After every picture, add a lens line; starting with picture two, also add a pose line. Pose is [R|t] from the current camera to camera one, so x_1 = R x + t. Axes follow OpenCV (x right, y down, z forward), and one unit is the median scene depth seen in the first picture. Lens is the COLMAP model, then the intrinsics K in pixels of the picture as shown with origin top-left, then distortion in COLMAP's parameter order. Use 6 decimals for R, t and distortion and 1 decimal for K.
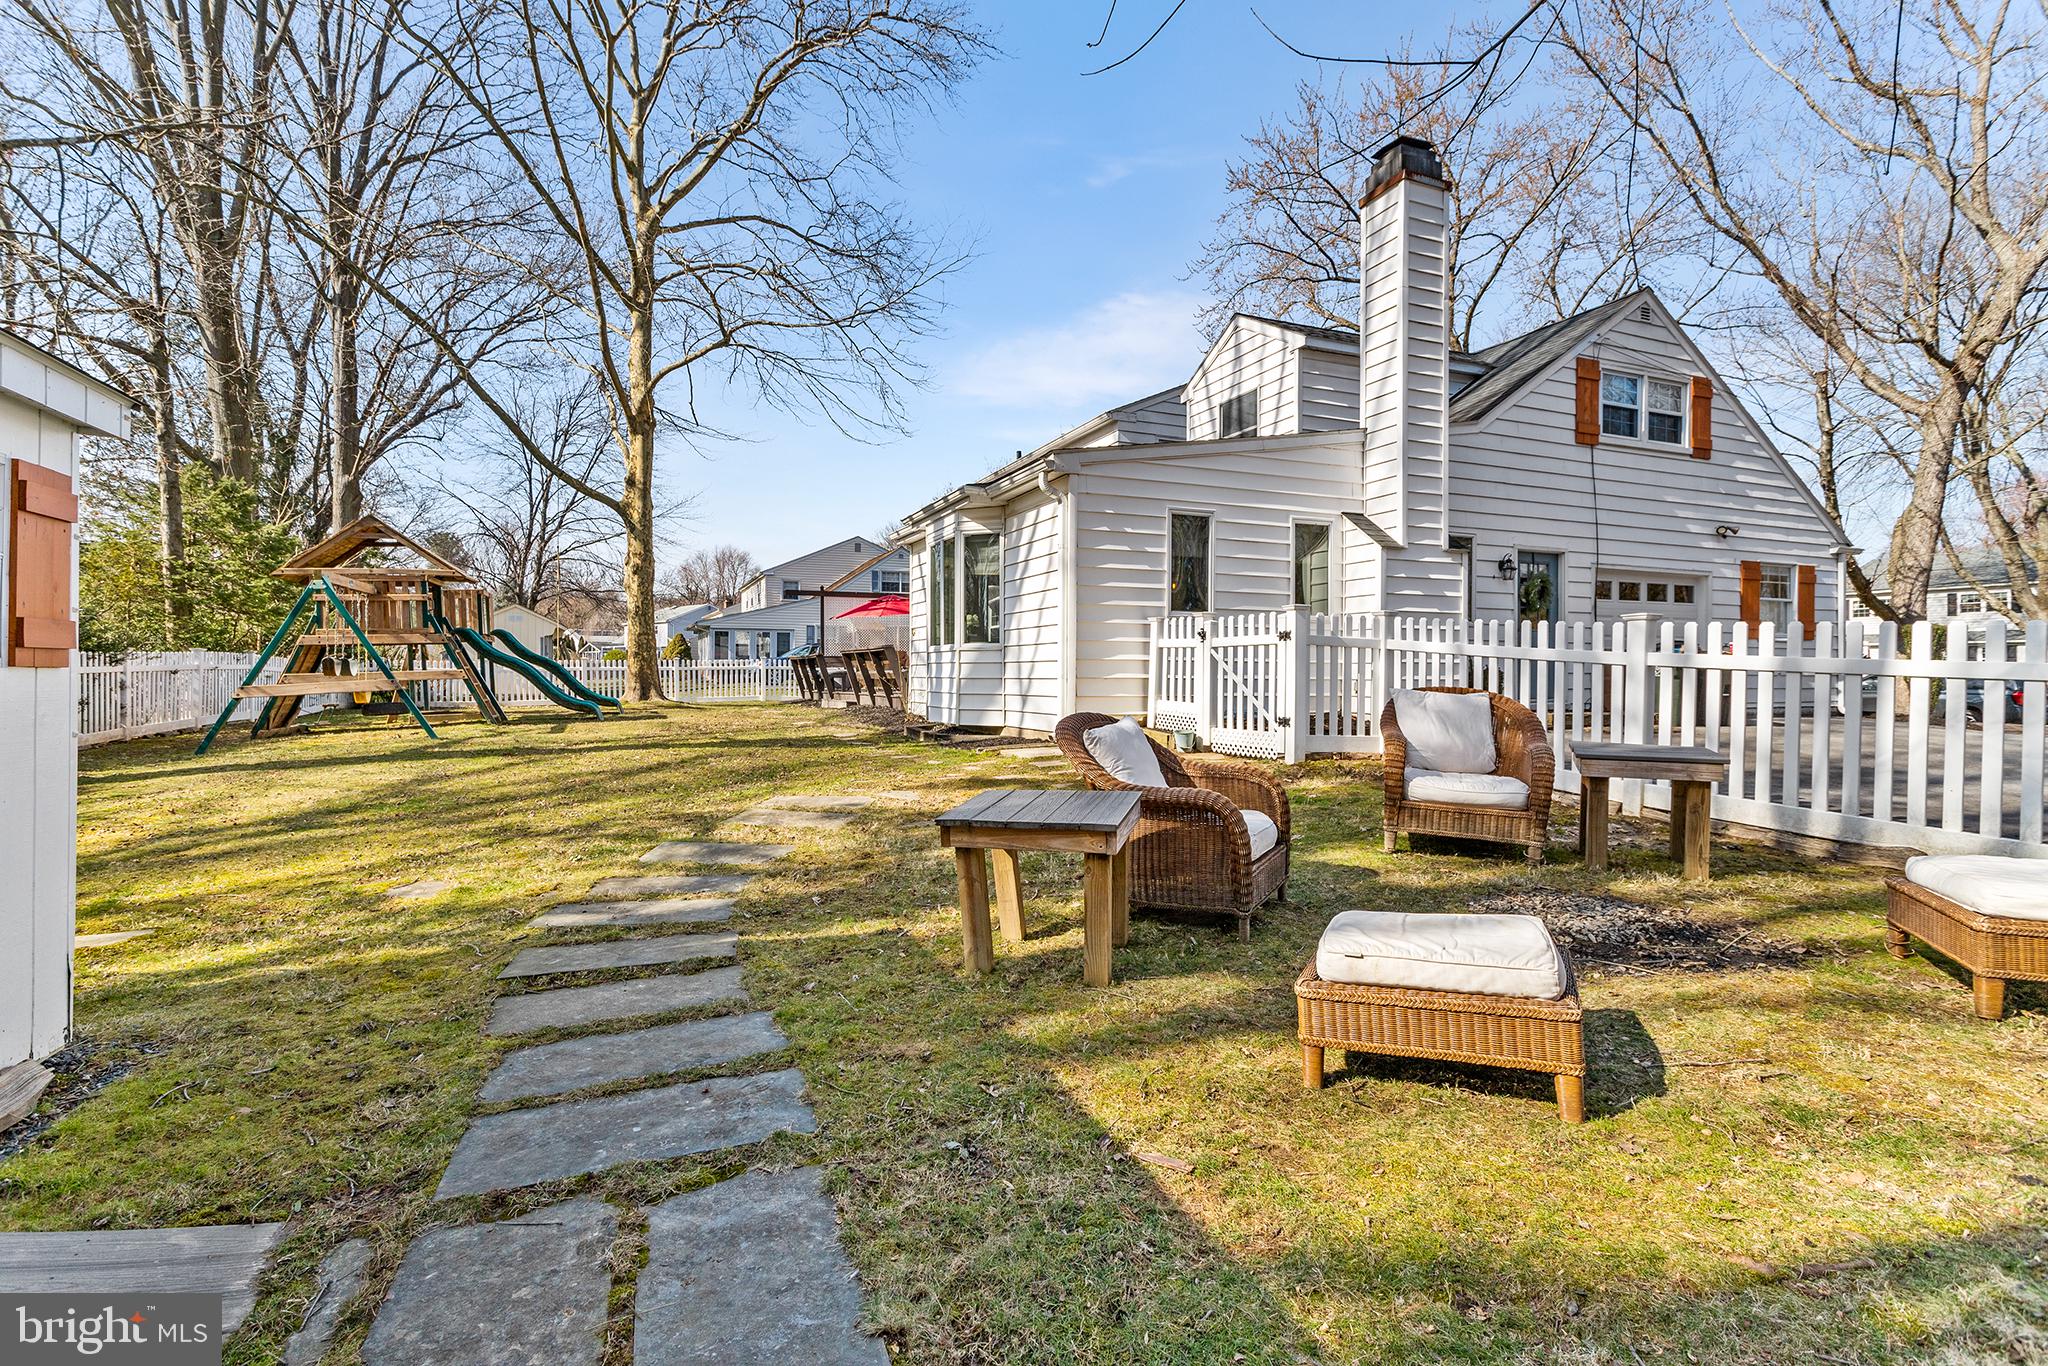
lens RADIAL K [[1019.2, 0, 1021.9], [0, 1019.2, 683.5], [0, 0, 1]] dist [0.001502, -0.001023]
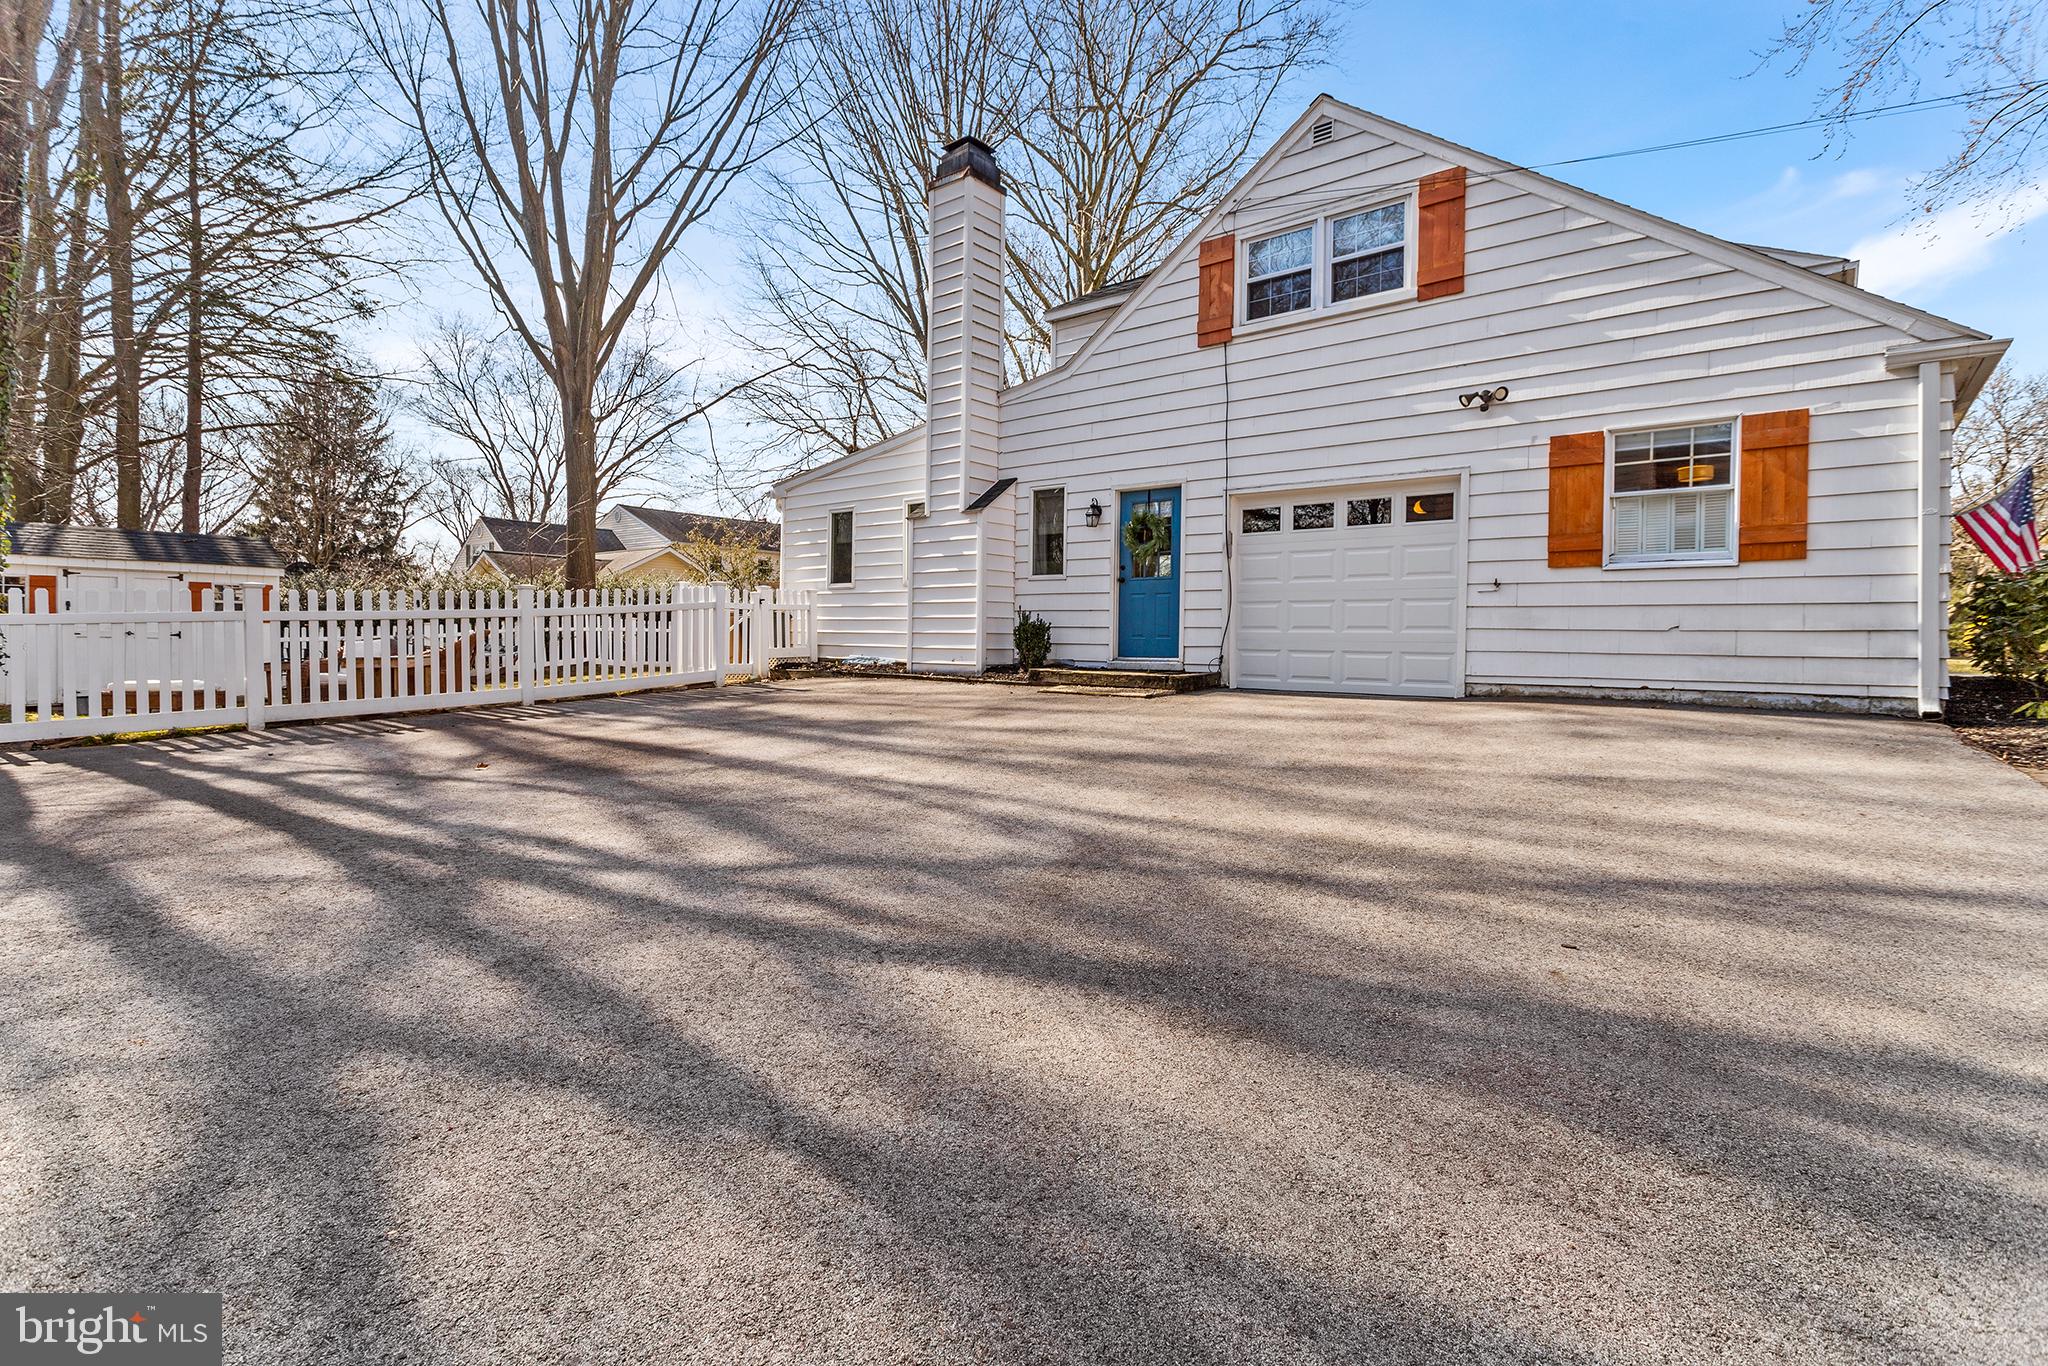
lens RADIAL K [[1019.2, 0, 1021.3], [0, 1019.2, 669.0], [0, 0, 1]] dist [0.001502, -0.001023]
pose [[0.430993, 0.026663, -0.901961, 1.223045], [-0.020226, 0.999598, 0.019885, 0.009657], [0.902129, 0.009673, 0.431359, 0.515273]]
